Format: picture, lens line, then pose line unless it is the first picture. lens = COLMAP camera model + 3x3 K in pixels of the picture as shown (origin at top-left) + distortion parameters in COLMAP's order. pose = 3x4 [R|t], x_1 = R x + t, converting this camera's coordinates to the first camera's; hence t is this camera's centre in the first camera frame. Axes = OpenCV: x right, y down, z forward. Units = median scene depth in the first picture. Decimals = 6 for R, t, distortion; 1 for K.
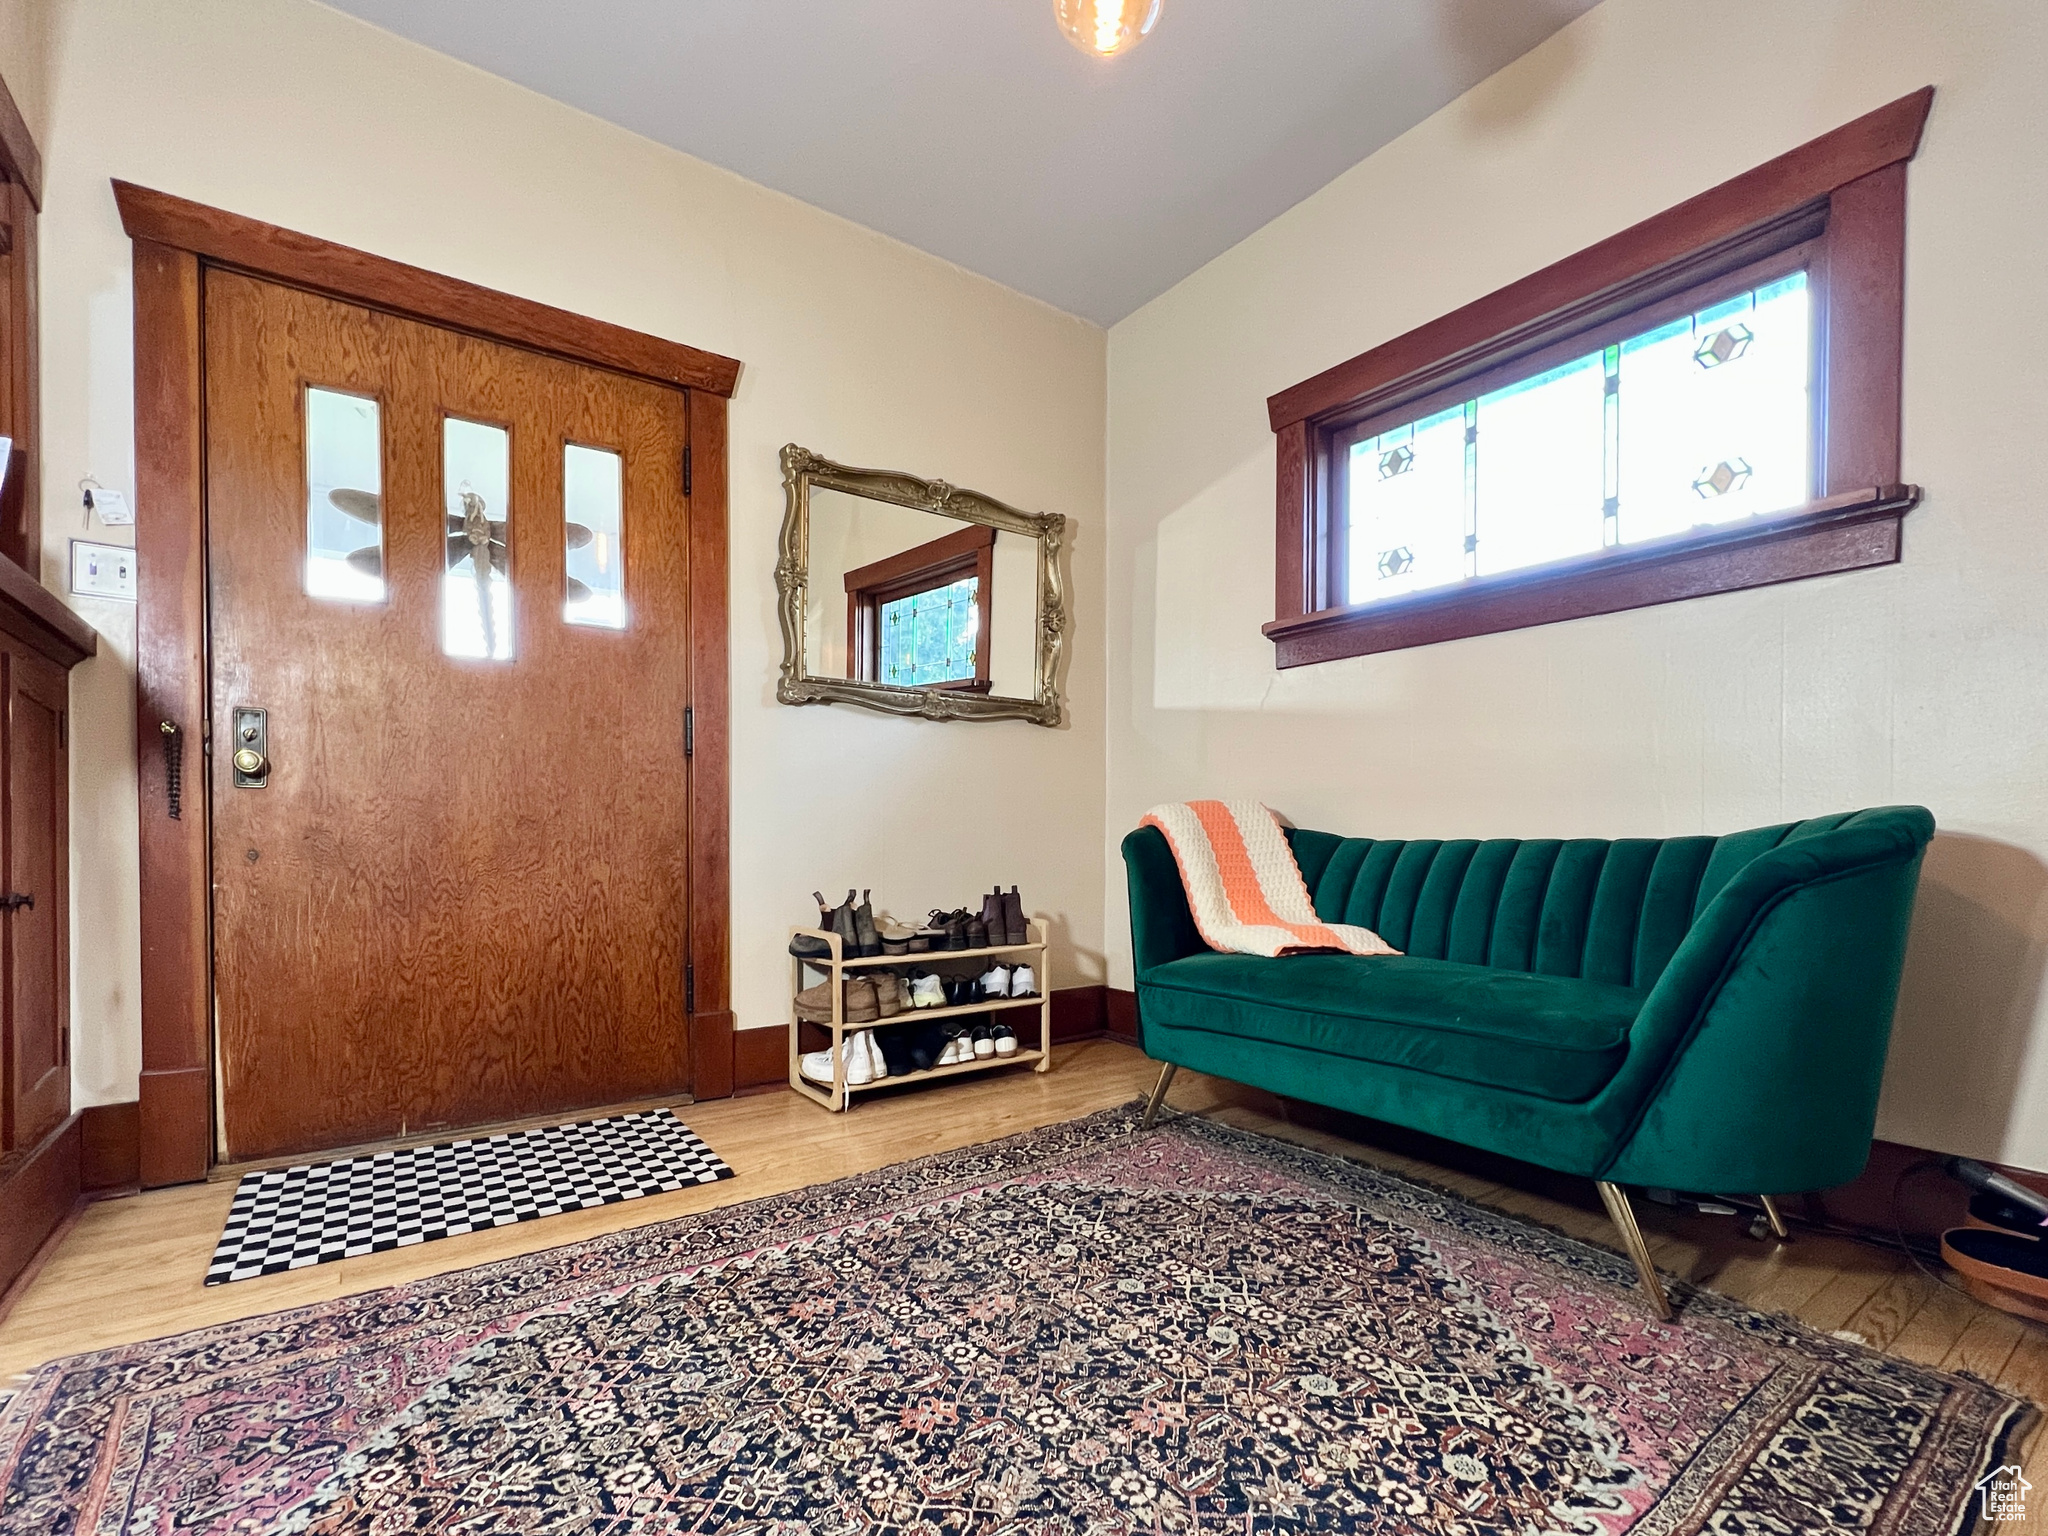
lens RADIAL K [[910.4, 0, 1058.5], [0, 910.4, 842.0], [0, 0, 1]] dist [-0.000676, -0.000014]
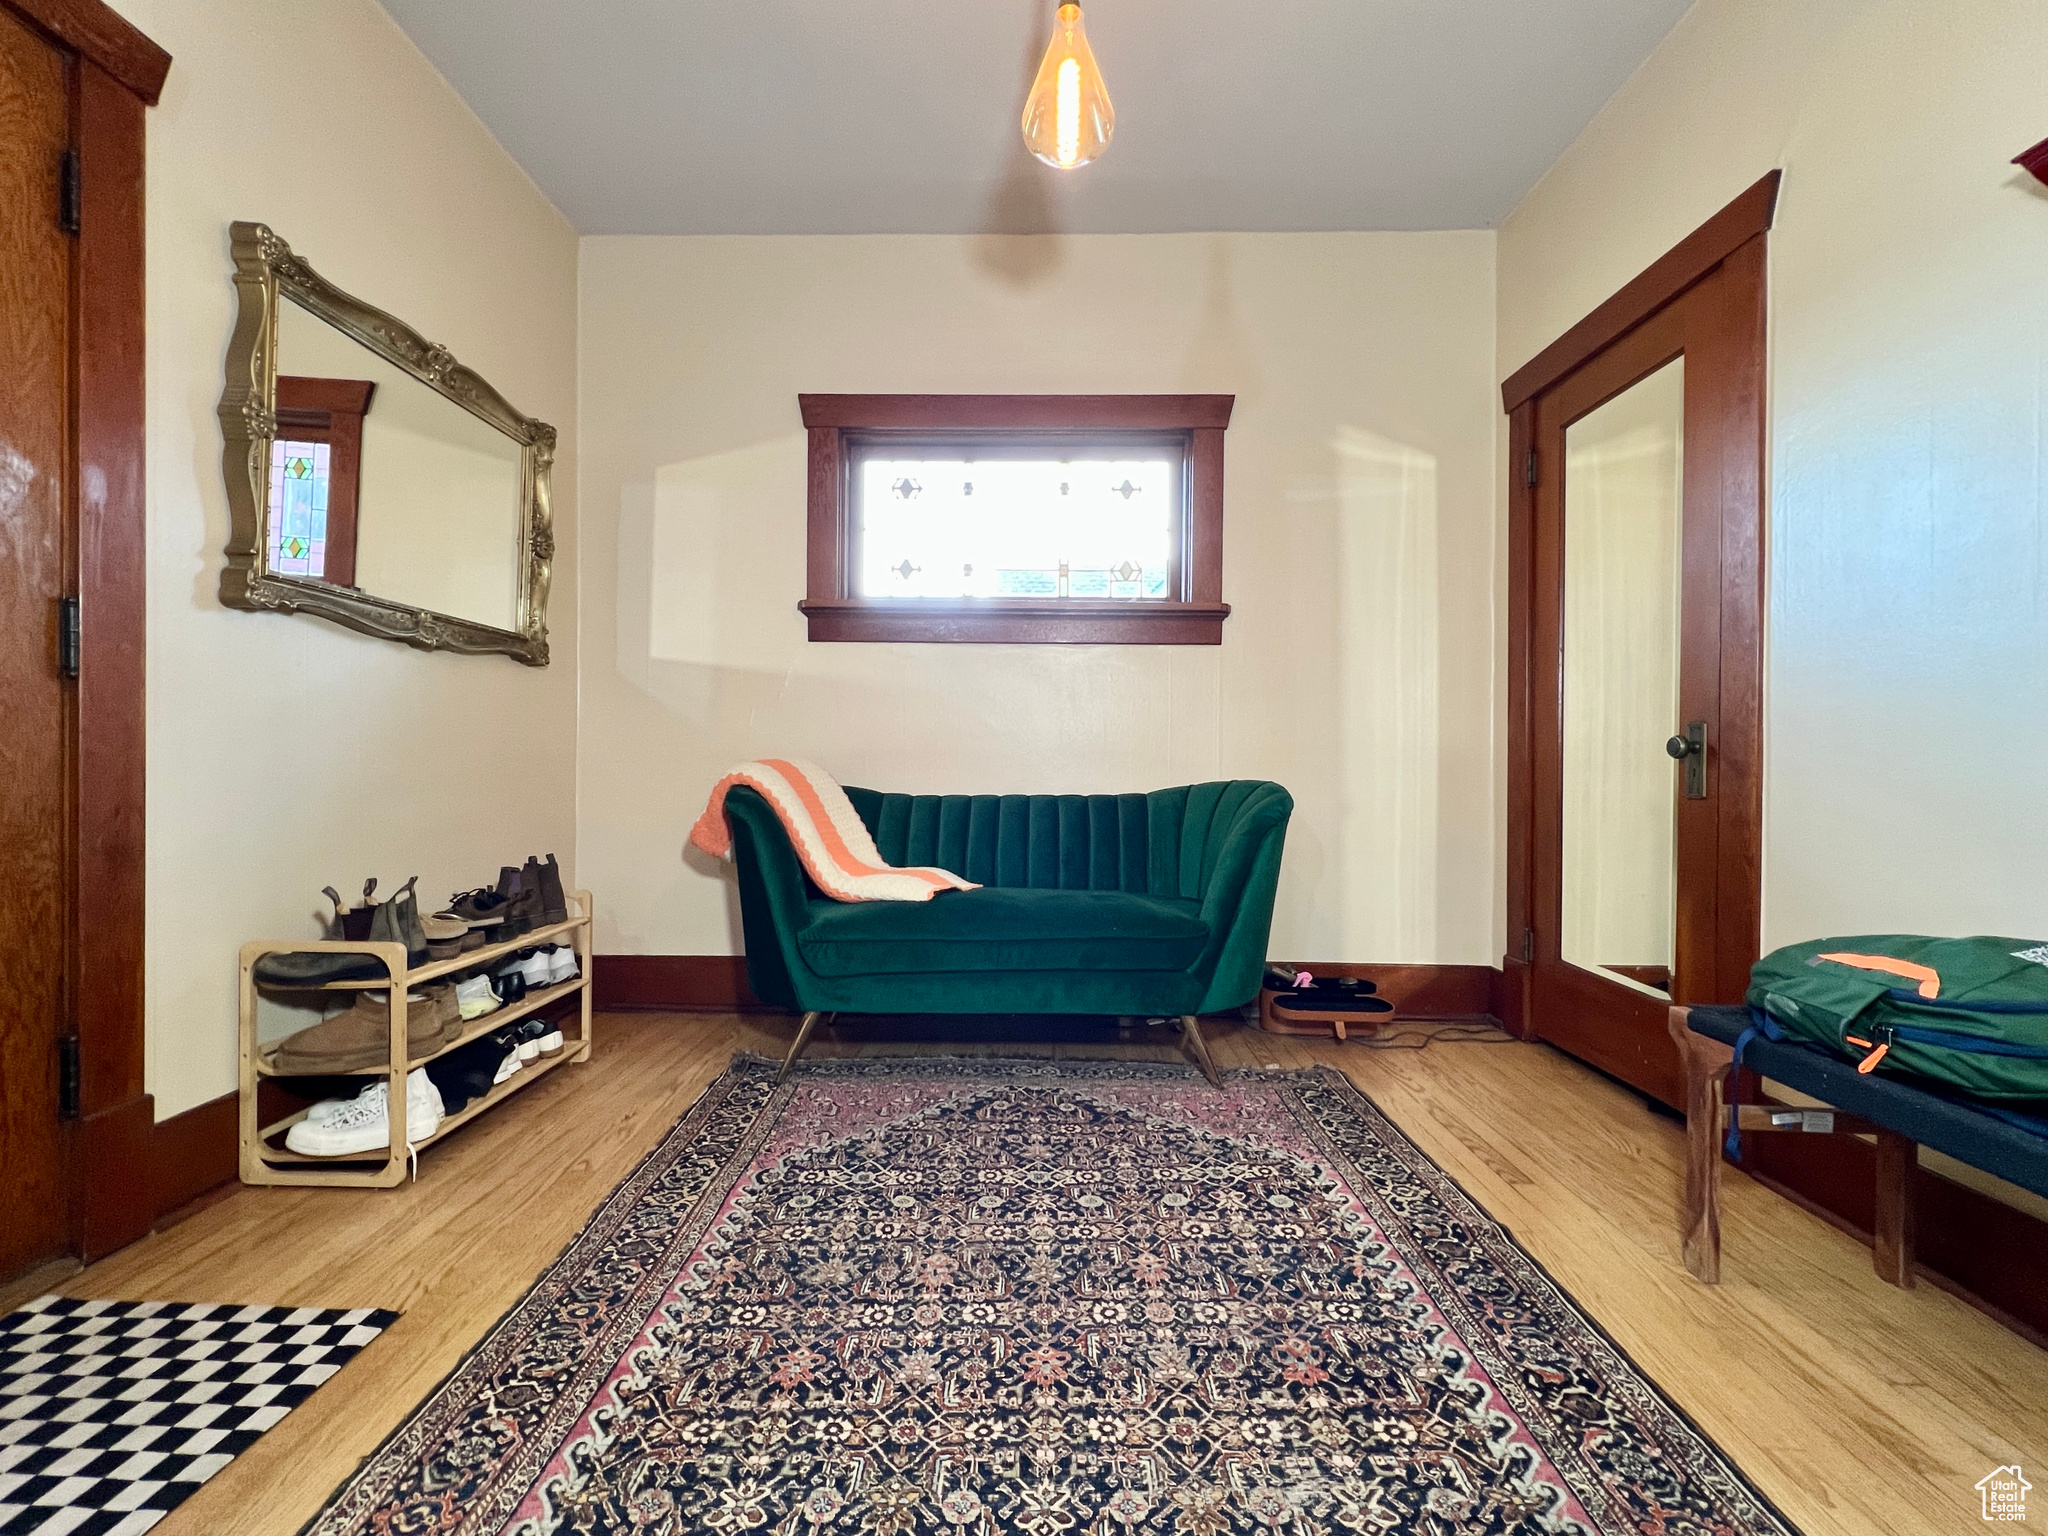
lens RADIAL K [[823.7, 0, 1020.9], [0, 823.7, 765.1], [0, 0, 1]] dist [-0.002411, -0.000303]
pose [[0.623712, 0.005634, 0.781634, -0.429725], [-0.000926, 0.999979, -0.006469, -0.035614], [-0.781654, 0.003311, 0.623704, 0.190731]]
